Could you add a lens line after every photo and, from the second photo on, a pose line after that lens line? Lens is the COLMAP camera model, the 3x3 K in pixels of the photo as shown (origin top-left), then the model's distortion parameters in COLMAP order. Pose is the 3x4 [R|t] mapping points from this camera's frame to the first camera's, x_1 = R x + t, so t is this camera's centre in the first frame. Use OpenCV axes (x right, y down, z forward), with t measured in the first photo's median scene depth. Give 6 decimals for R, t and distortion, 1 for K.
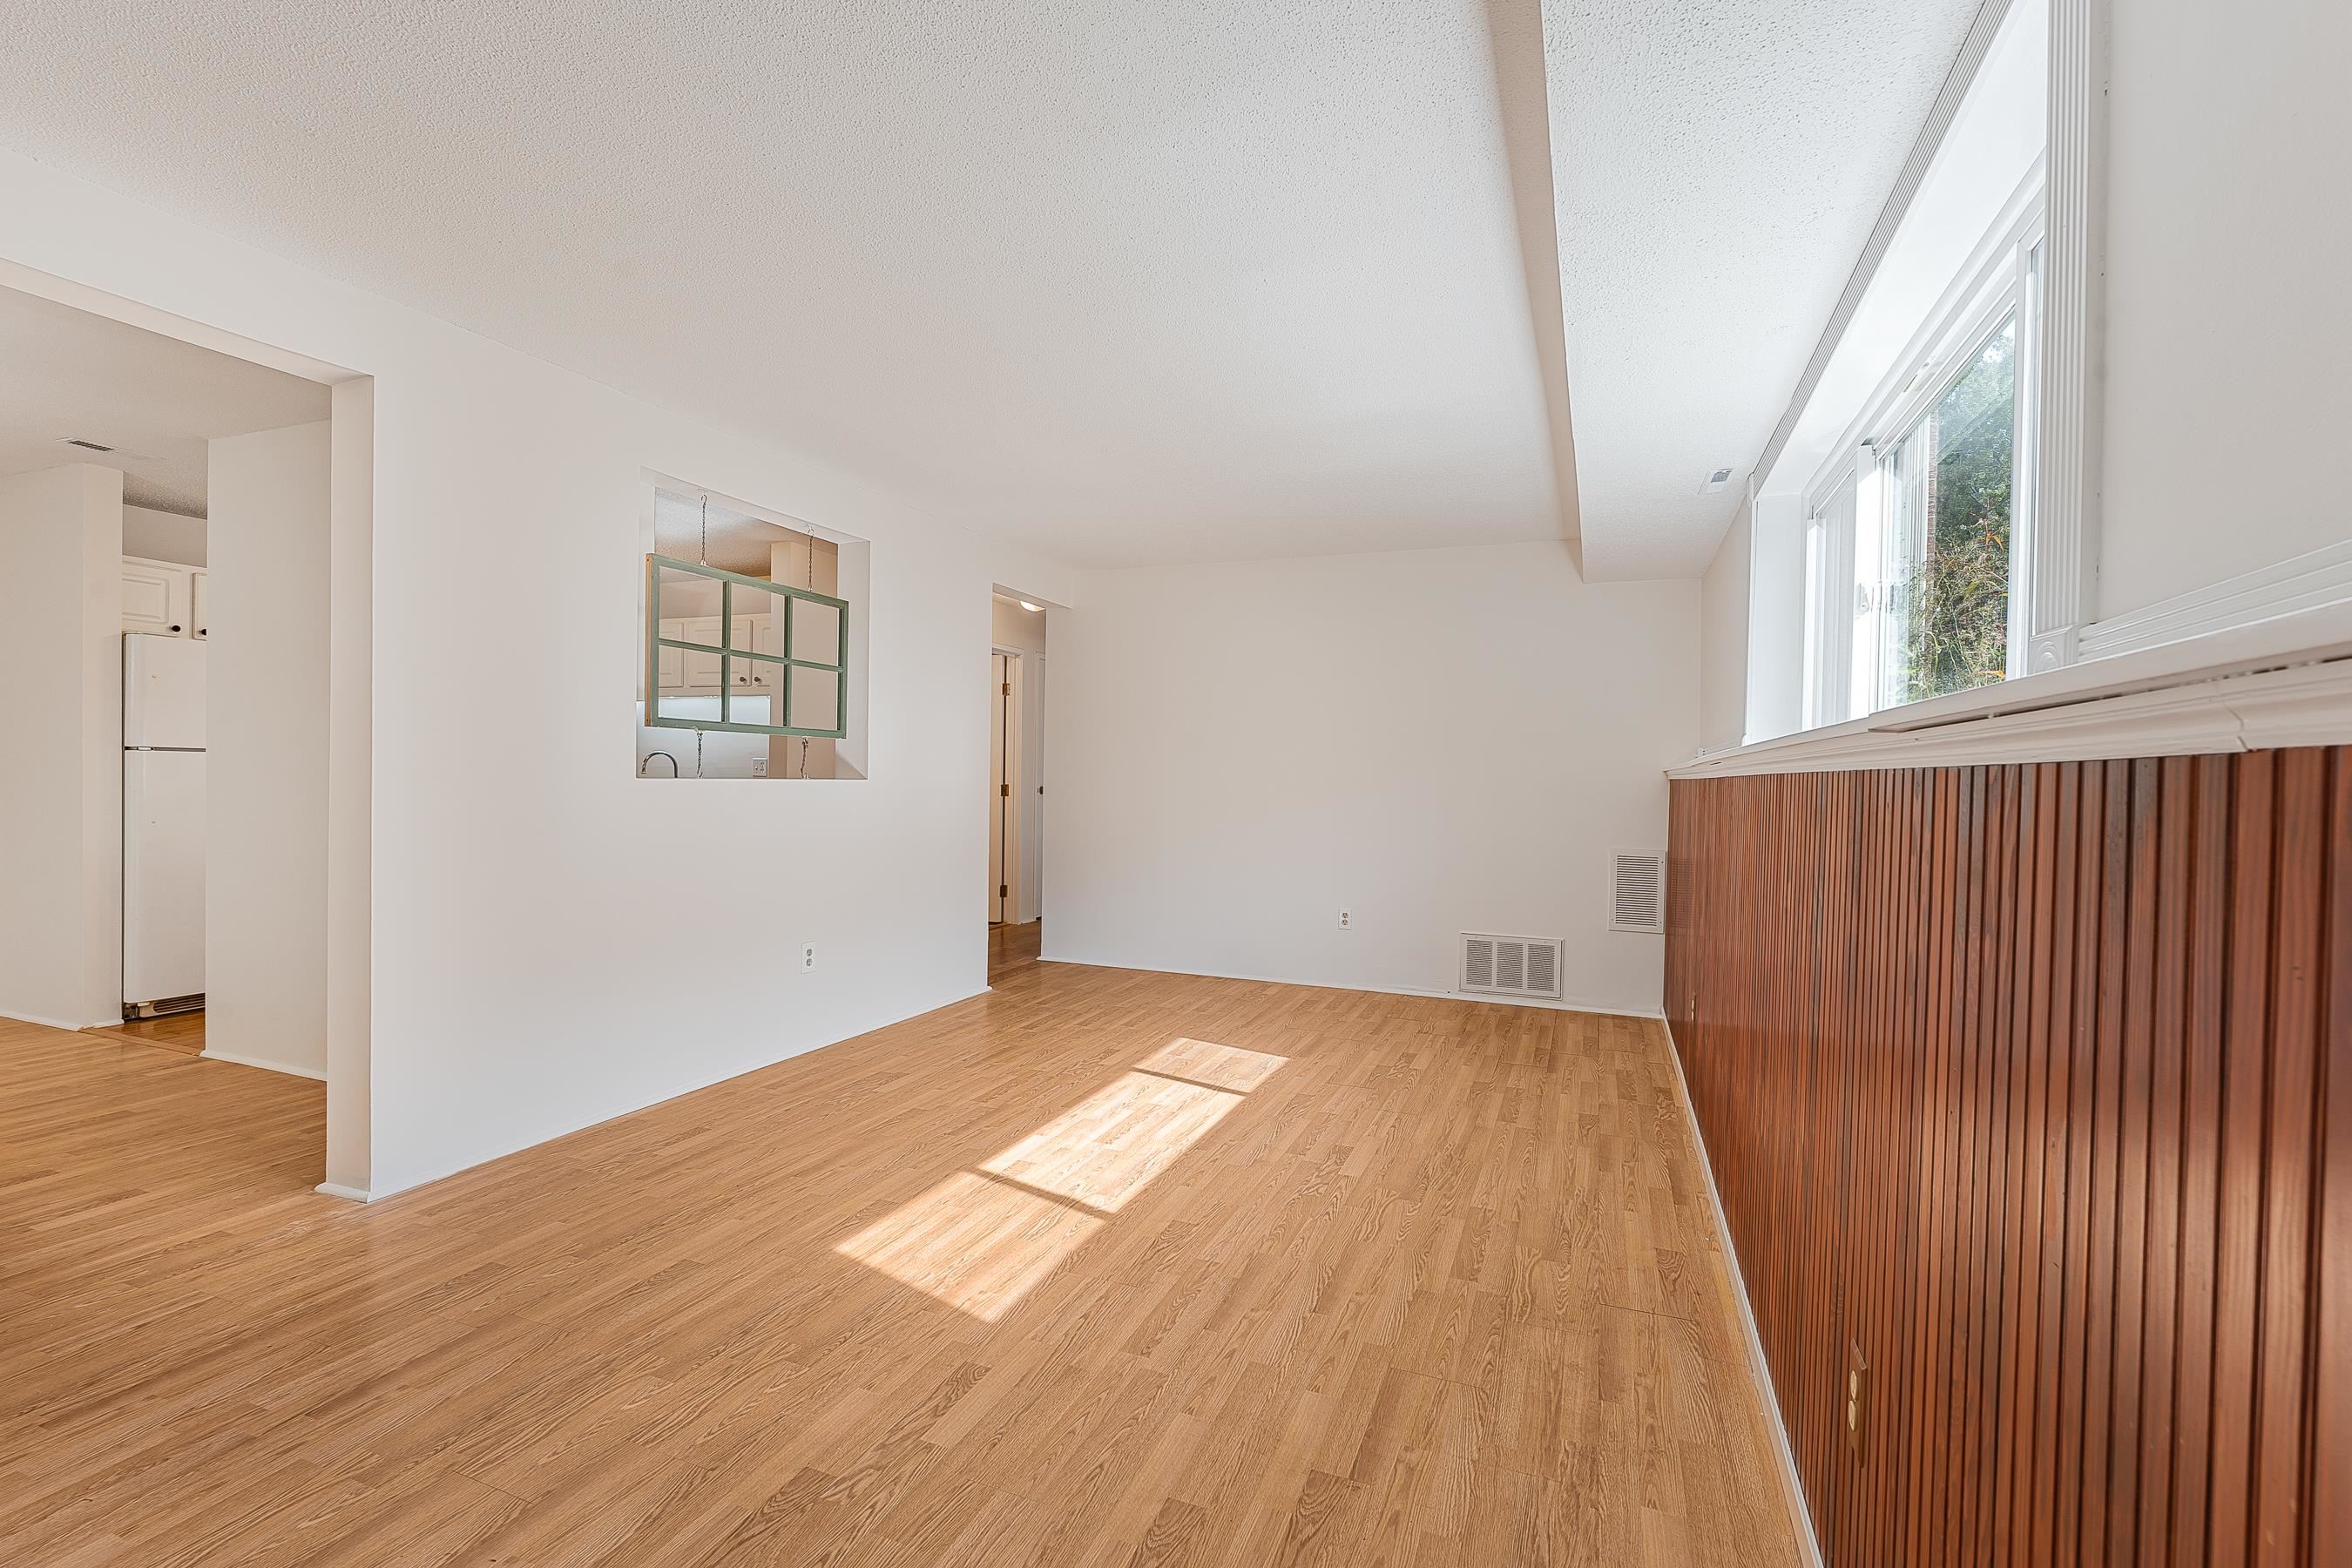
lens RADIAL K [[1053.9, 0, 1182.2], [0, 1053.9, 782.1], [0, 0, 1]] dist [-0.007629, 0.001372]
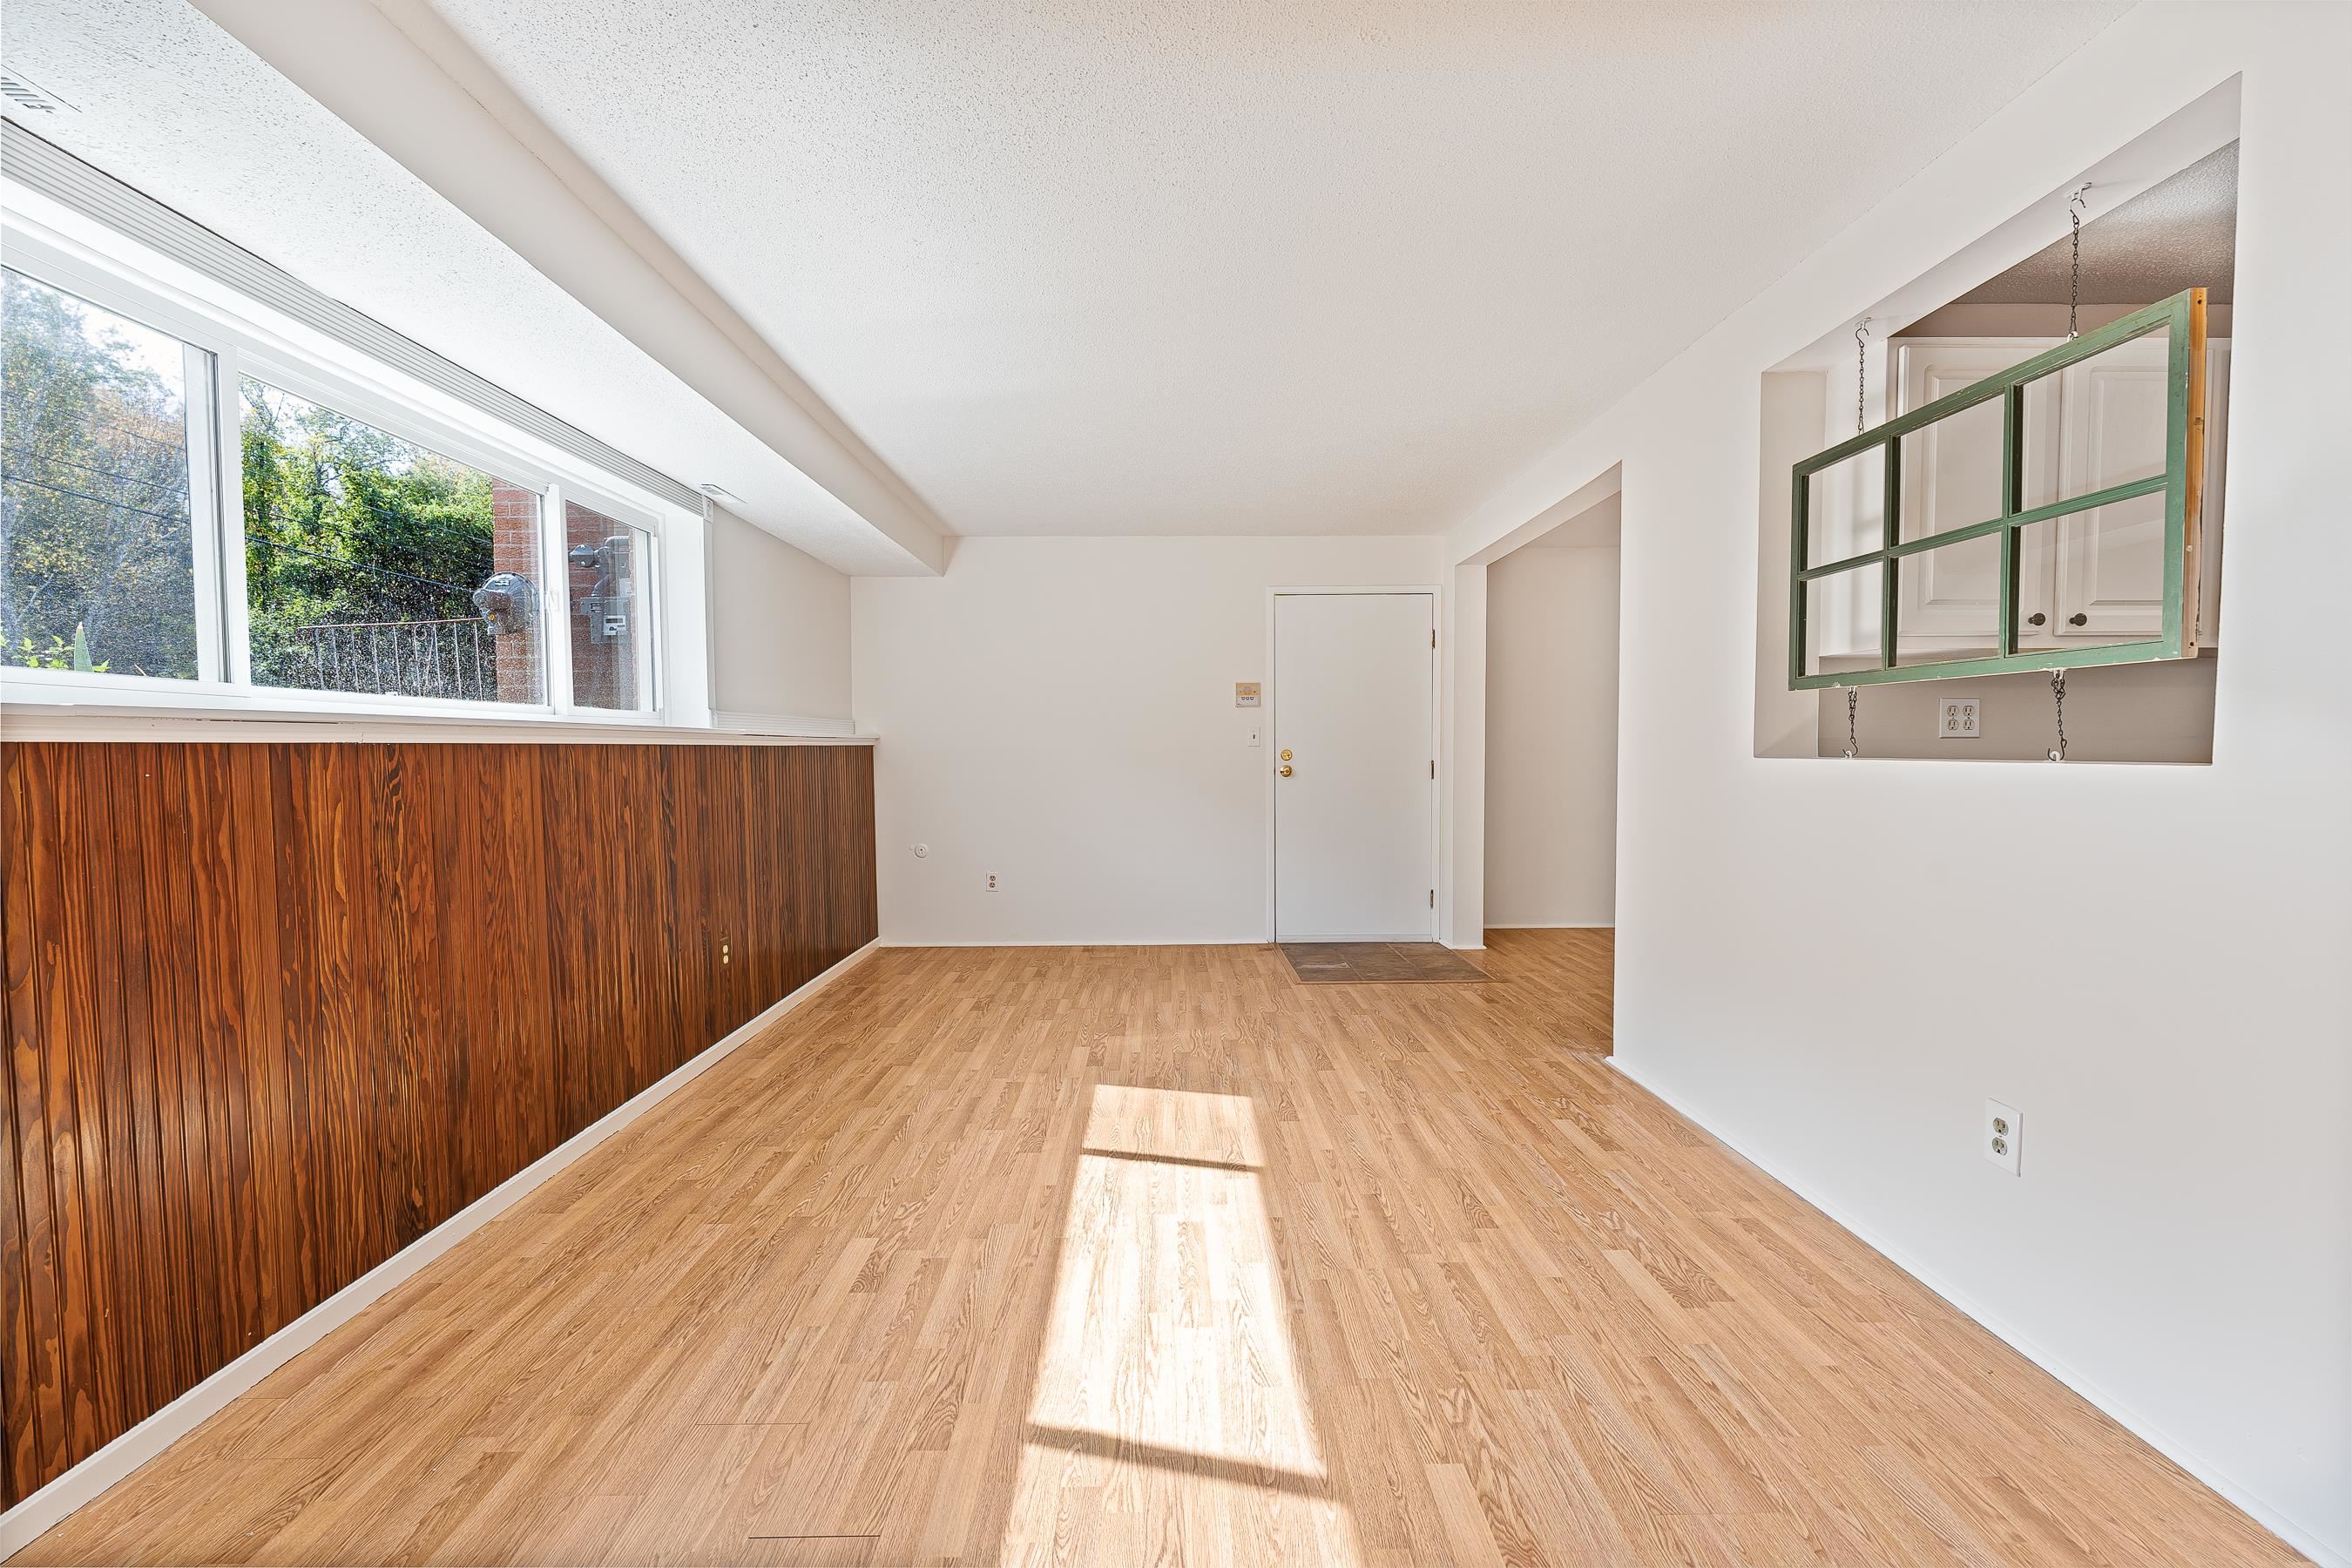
lens RADIAL K [[1003.6, 0, 1176.7], [0, 1003.6, 778.6], [0, 0, 1]] dist [-0.005547, 0.001058]
pose [[-0.926654, 0.001818, -0.375911, 0.224495], [-0.010495, 0.999473, 0.030704, -0.007177], [0.375769, 0.032397, -0.926147, 1.784287]]
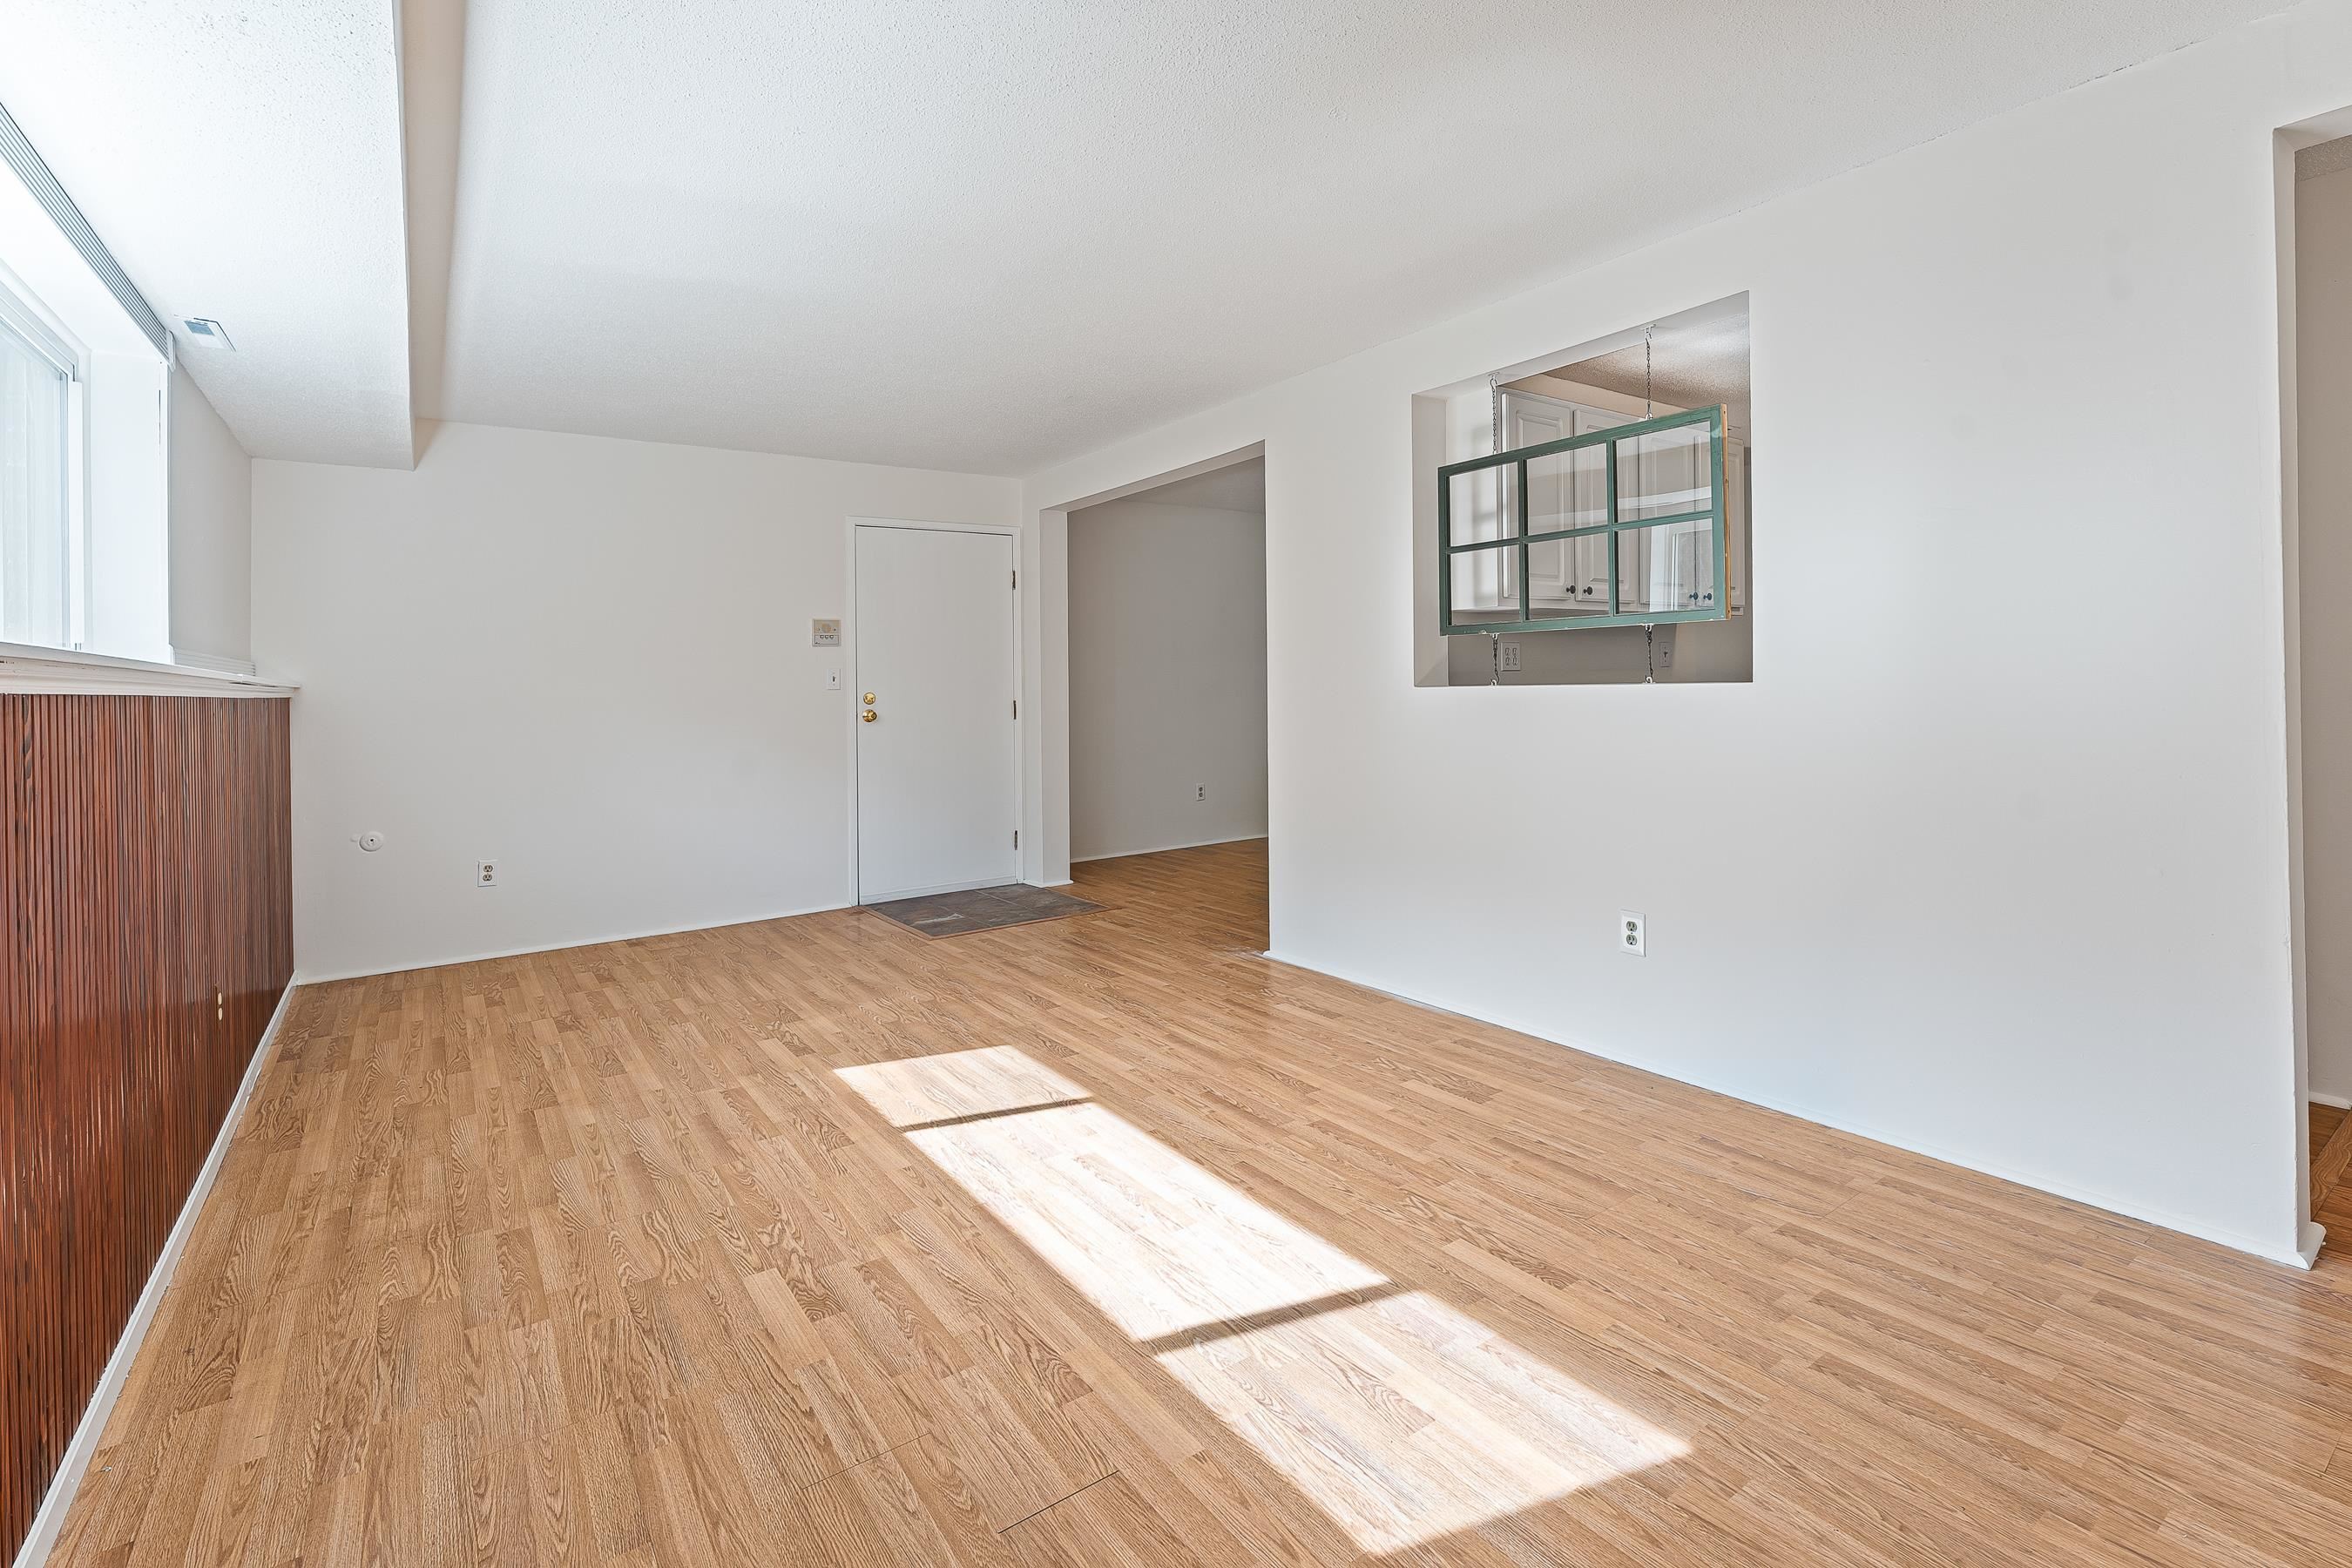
lens RADIAL K [[1085.1, 0, 1201.7], [0, 1085.1, 667.2], [0, 0, 1]] dist [-0.002204, -0.000956]
pose [[-0.541225, -0.013570, -0.840768, 0.596386], [0.010791, 0.999675, -0.023081, -0.000631], [0.840809, -0.021565, -0.540903, 1.621603]]
